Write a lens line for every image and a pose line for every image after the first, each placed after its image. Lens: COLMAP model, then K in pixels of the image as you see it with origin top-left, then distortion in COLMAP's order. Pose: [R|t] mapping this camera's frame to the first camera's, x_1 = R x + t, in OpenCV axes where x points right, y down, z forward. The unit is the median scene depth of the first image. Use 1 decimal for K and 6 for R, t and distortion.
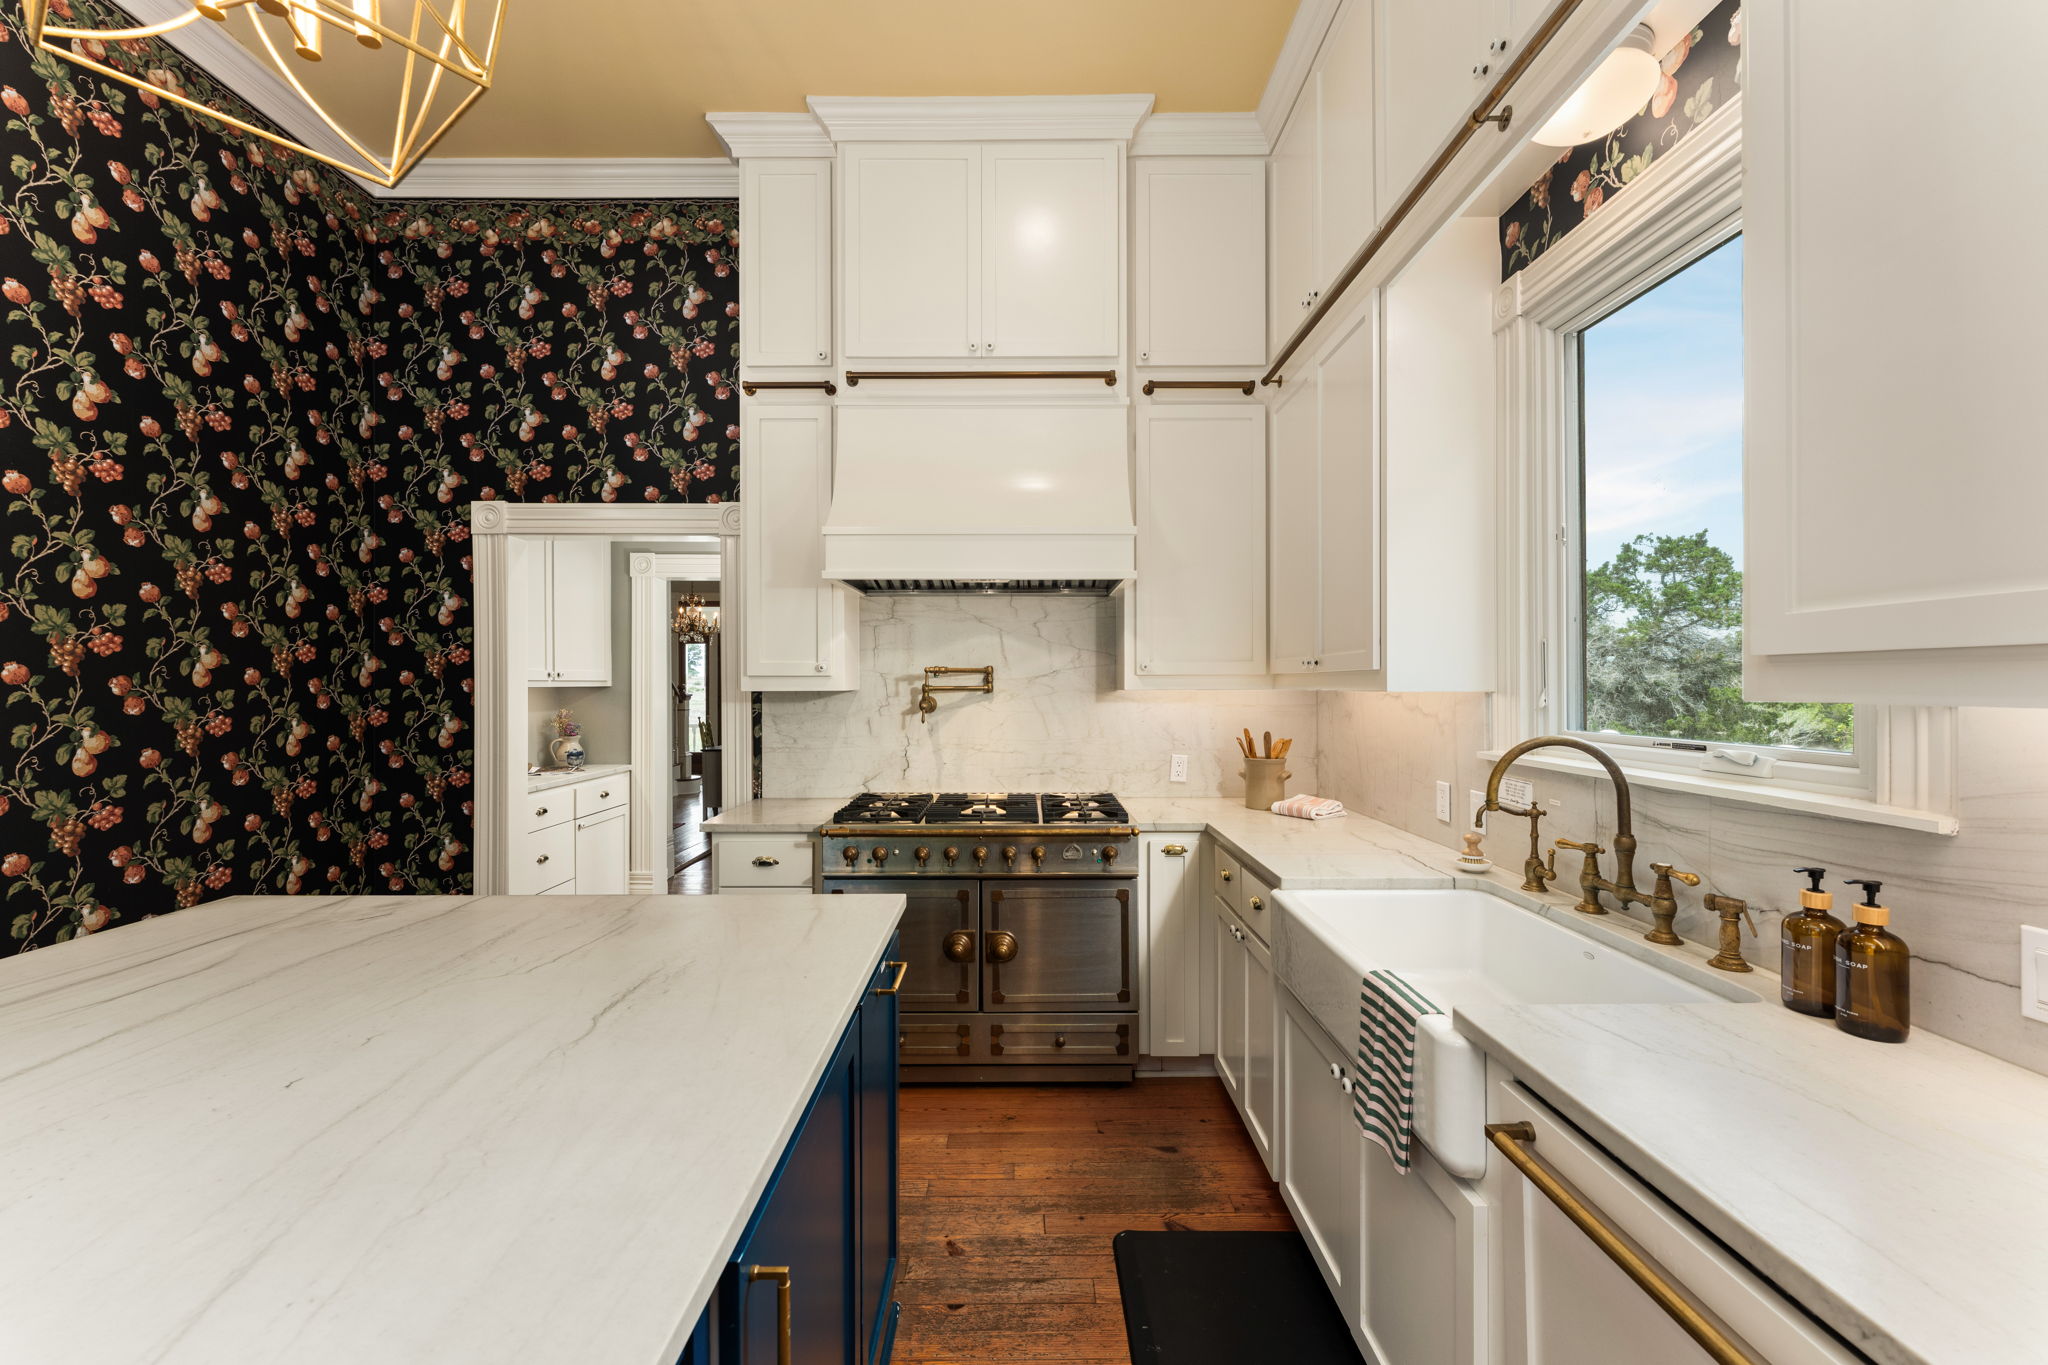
lens RADIAL K [[831.9, 0, 1023.4], [0, 831.9, 683.2], [0, 0, 1]] dist [-0.001865, -0.000066]
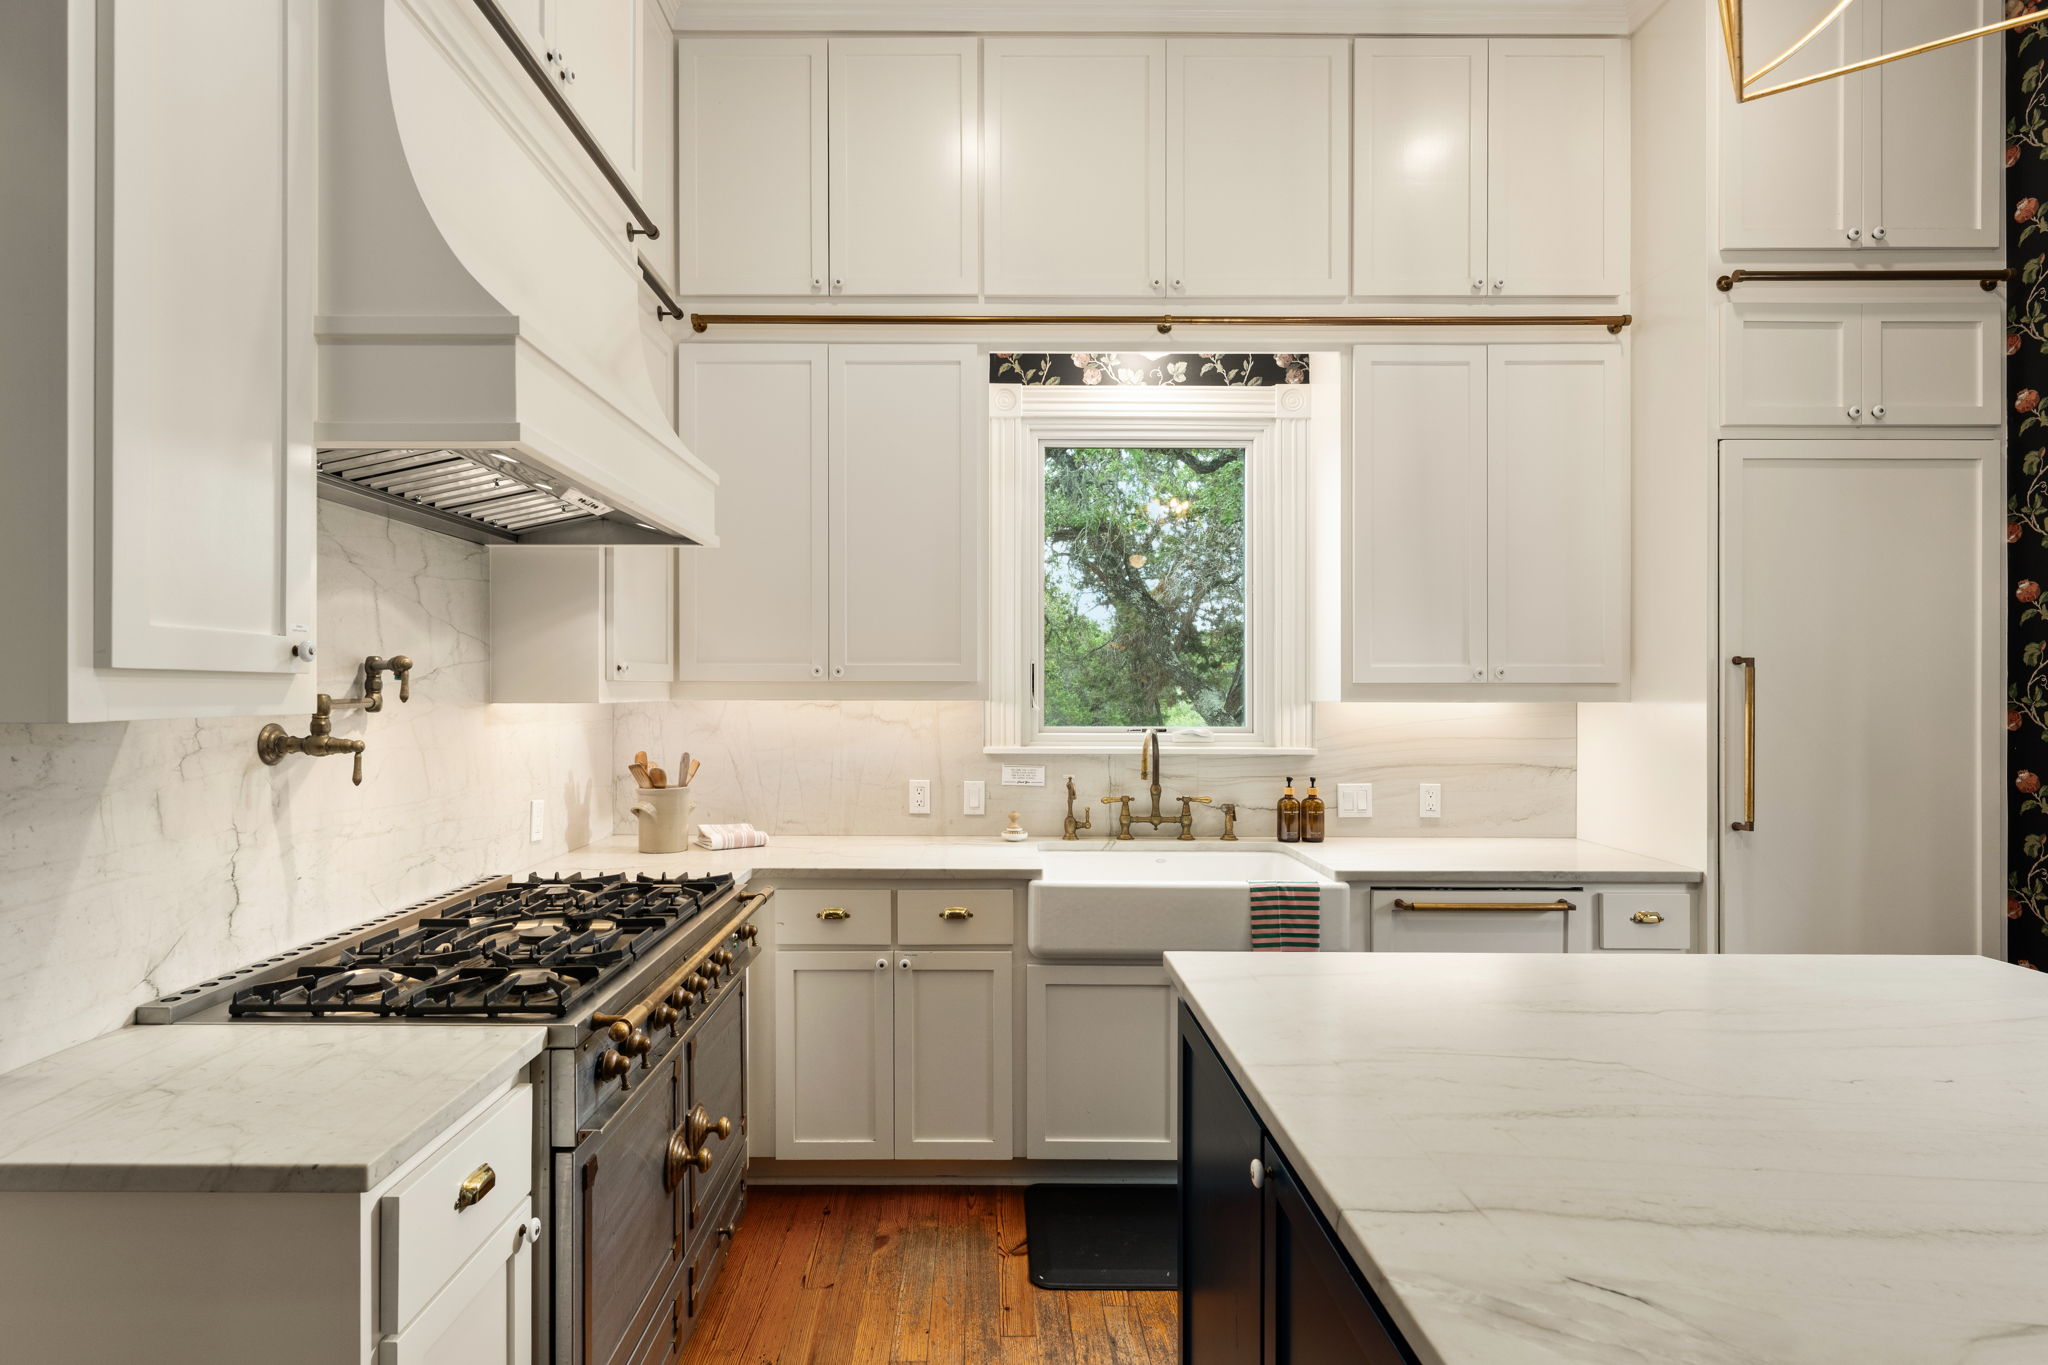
lens RADIAL K [[955.5, 0, 1022.7], [0, 955.5, 689.5], [0, 0, 1]] dist [0.000388, -0.000036]
pose [[0.004536, 0.005674, 0.999974, -0.817386], [0.000000, 0.999984, -0.005674, 0.001476], [-0.999990, 0.000025, 0.004535, 0.857397]]
